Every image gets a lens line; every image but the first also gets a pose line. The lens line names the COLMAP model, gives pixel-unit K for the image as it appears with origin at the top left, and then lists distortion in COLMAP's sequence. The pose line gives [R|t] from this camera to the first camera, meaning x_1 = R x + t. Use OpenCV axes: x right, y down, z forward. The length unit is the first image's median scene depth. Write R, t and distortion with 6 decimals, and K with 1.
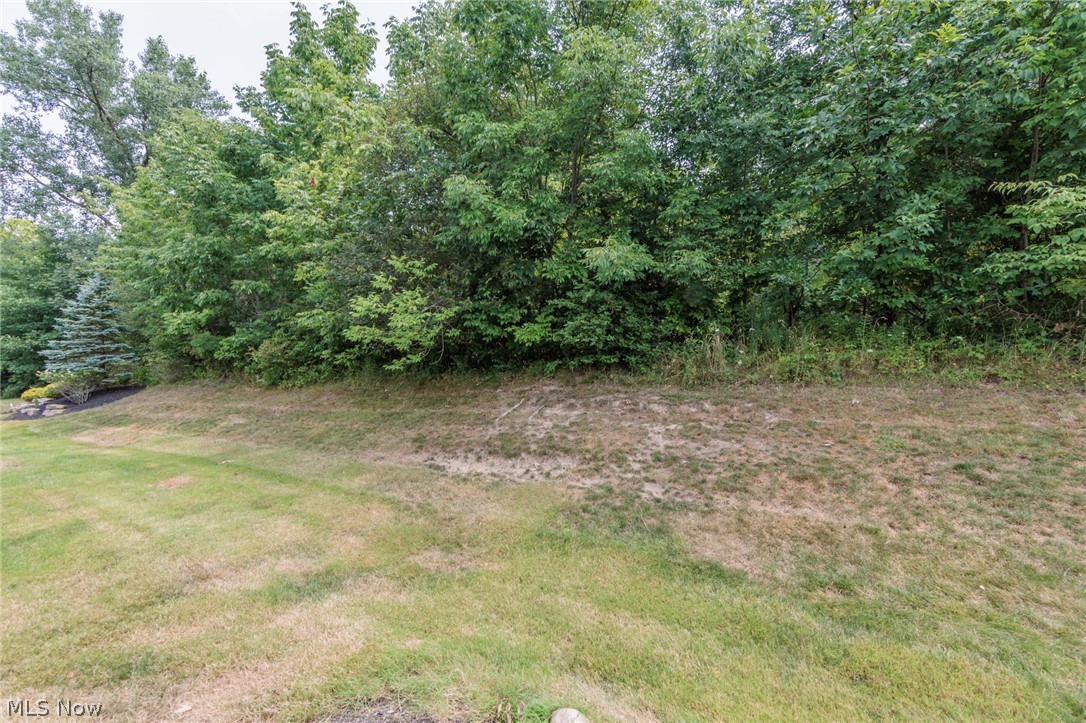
lens RADIAL K [[425.3, 0, 545.4], [0, 425.3, 360.9], [0, 0, 1]] dist [-0.002182, -0.000113]
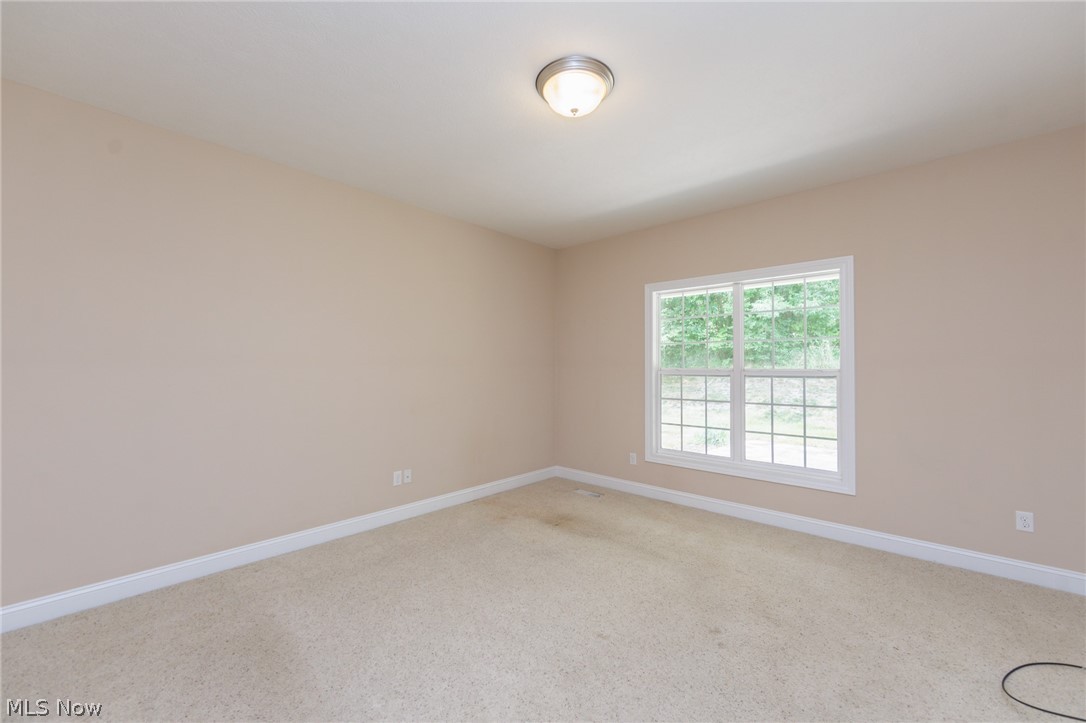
lens RADIAL K [[436.5, 0, 547.6], [0, 436.5, 362.0], [0, 0, 1]] dist [-0.003086, -0.000176]
pose [[0.978174, -0.007868, -0.207640, -0.386988], [0.009408, 0.999935, 0.006433, -0.004824], [0.207576, -0.008246, 0.978184, -1.086304]]
